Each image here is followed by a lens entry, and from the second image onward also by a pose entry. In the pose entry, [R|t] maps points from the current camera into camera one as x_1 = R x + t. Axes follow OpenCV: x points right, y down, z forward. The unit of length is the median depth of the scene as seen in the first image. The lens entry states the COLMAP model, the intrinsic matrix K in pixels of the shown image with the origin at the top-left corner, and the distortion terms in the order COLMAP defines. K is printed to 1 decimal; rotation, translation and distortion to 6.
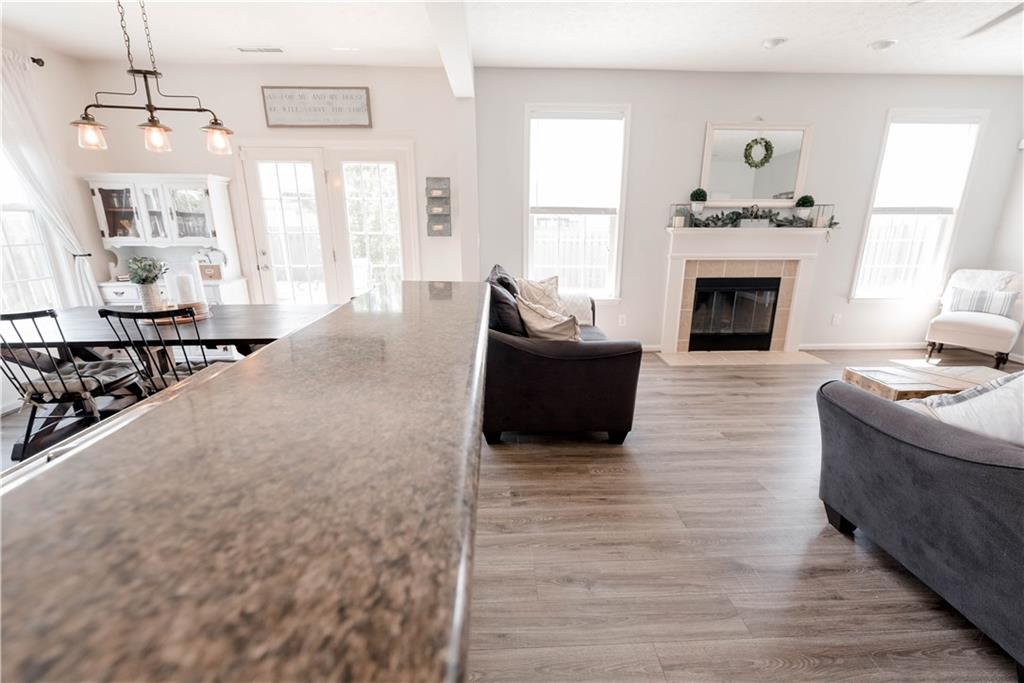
lens RADIAL K [[442.6, 0, 515.0], [0, 442.6, 346.0], [0, 0, 1]] dist [0.000685, -0.000148]
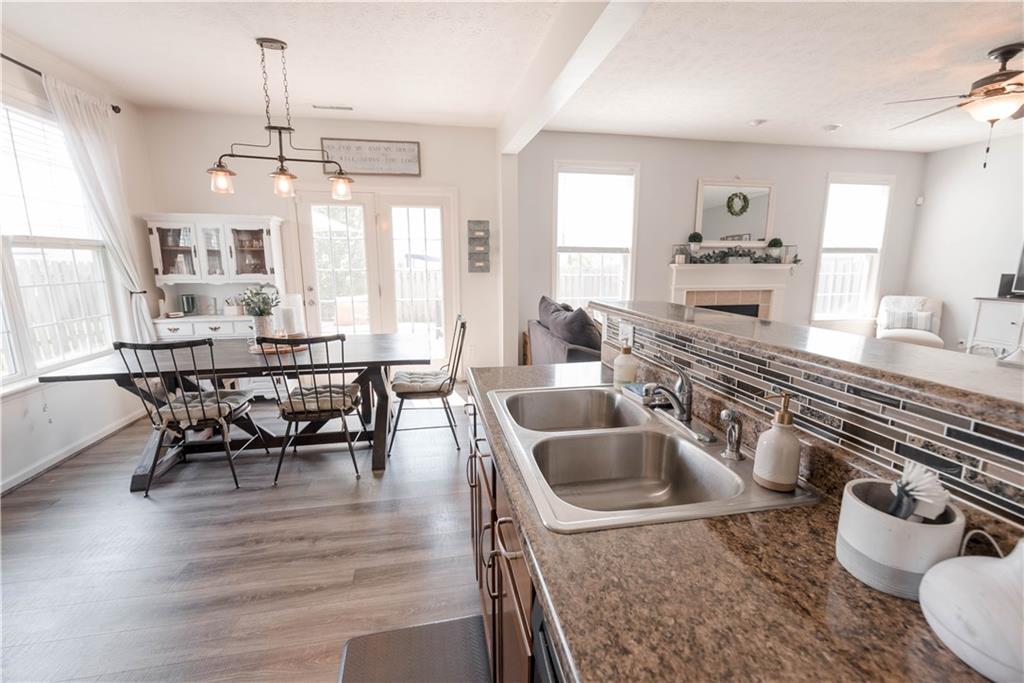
lens RADIAL K [[441.2, 0, 515.4], [0, 441.2, 344.1], [0, 0, 1]] dist [-0.000442, 0.000021]
pose [[0.988828, -0.029222, 0.146171, -0.270006], [0.041957, 0.995513, -0.084811, 0.030490], [-0.143037, 0.089997, 0.985617, -0.090510]]
